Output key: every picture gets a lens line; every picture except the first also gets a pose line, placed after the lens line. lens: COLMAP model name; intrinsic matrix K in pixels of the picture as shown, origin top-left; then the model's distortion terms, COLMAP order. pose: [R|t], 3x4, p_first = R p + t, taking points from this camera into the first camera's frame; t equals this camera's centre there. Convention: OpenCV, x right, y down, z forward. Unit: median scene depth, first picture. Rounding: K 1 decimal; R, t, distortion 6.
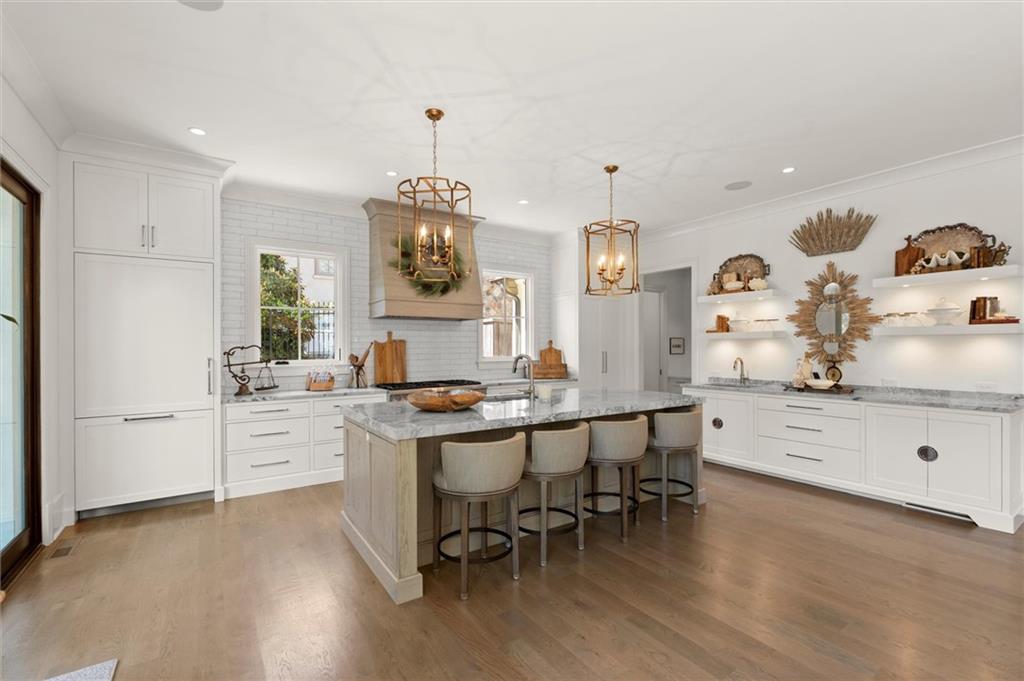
lens RADIAL K [[450.2, 0, 511.6], [0, 450.2, 344.7], [0, 0, 1]] dist [-0.000318, -0.000005]
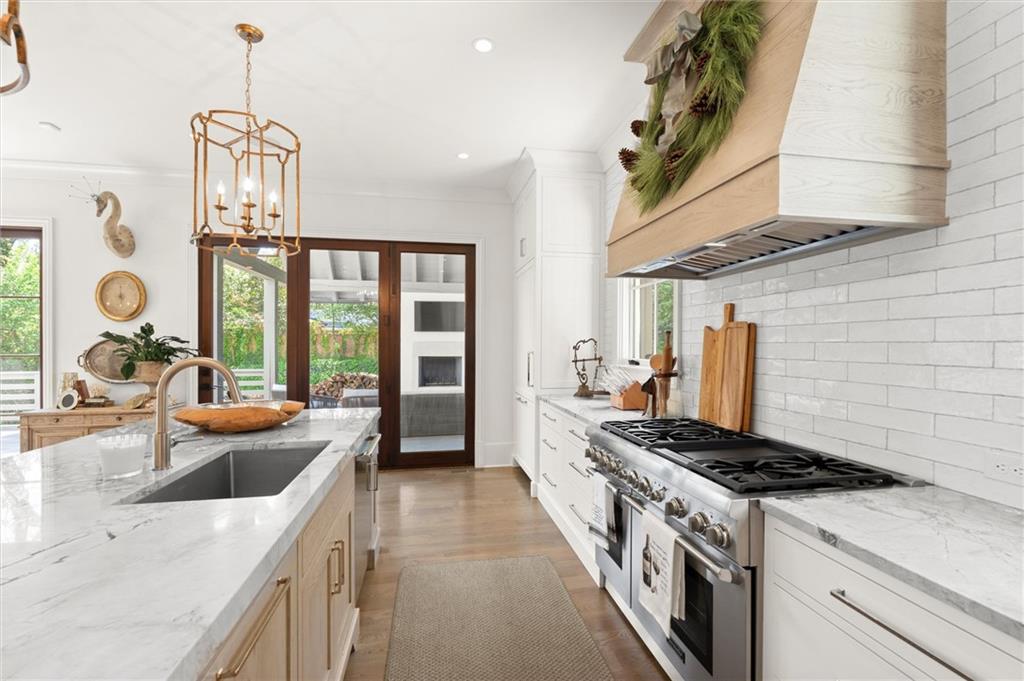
lens RADIAL K [[450.2, 0, 511.7], [0, 450.2, 343.8], [0, 0, 1]] dist [-0.000318, -0.000005]
pose [[-0.404516, 0.003336, -0.914525, 0.251095], [0.002277, 0.999994, 0.002641, 0.008499], [0.914528, -0.001015, -0.404521, 1.223536]]
